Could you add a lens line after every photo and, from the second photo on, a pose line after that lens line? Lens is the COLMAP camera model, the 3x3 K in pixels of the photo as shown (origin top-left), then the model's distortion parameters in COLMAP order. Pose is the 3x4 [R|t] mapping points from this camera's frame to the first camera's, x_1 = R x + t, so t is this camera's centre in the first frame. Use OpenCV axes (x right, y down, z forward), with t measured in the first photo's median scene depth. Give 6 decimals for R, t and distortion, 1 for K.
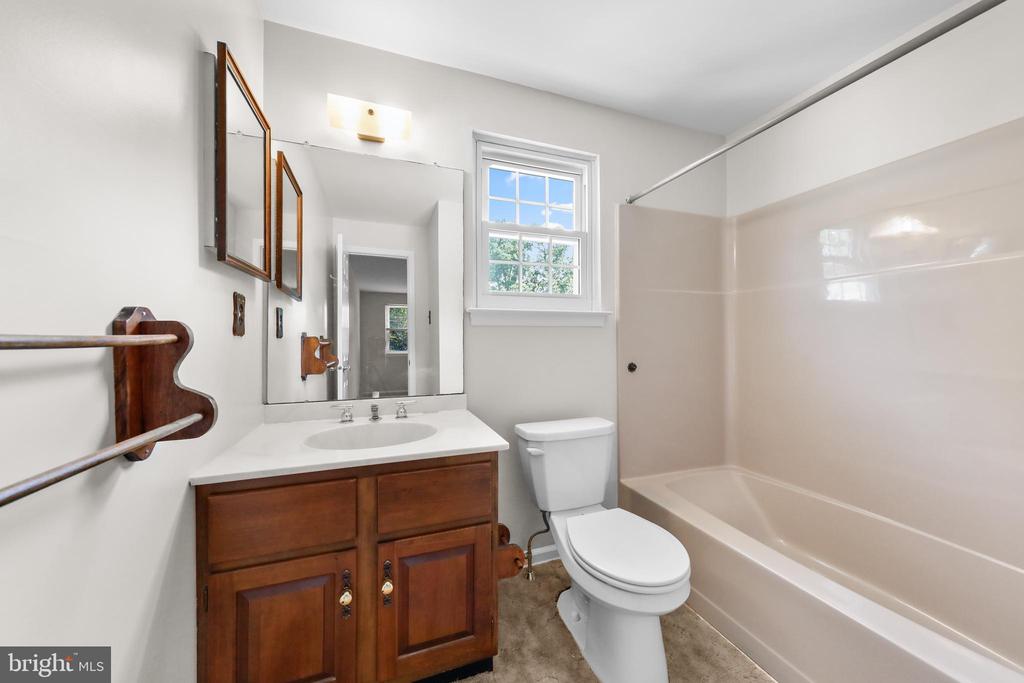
lens RADIAL K [[359.9, 0, 513.6], [0, 359.9, 340.0], [0, 0, 1]] dist [-0.001150, -0.000962]
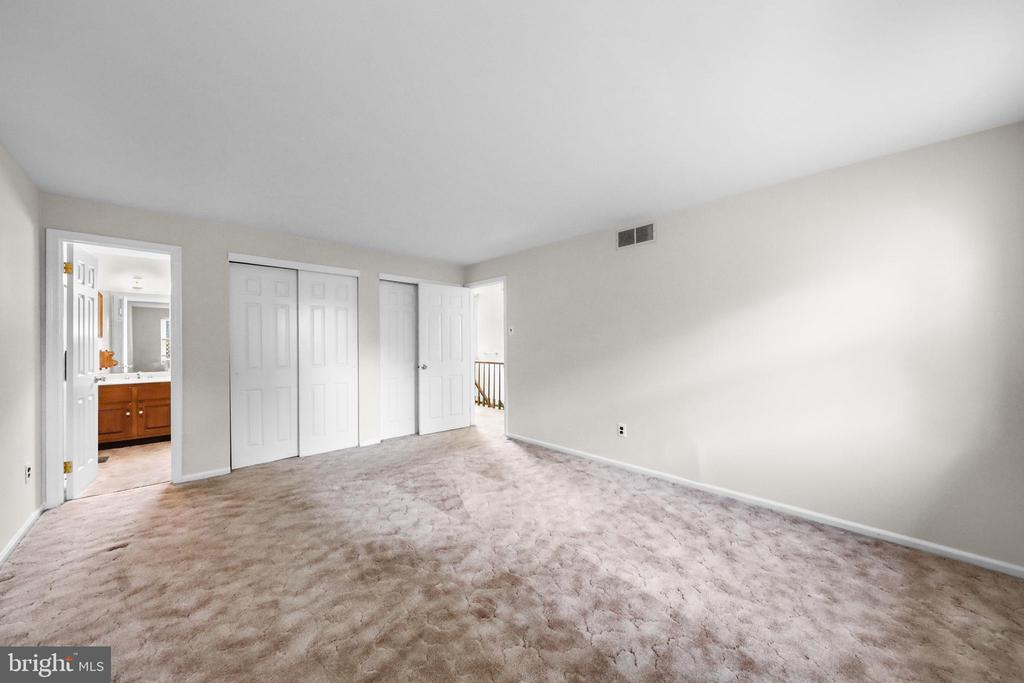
lens RADIAL K [[359.9, 0, 516.4], [0, 359.9, 341.2], [0, 0, 1]] dist [-0.001150, -0.000962]
pose [[0.914235, 0.001212, 0.405183, 1.440054], [0.002532, 0.999959, -0.008705, -0.076028], [-0.405176, 0.008984, 0.914194, -3.396592]]
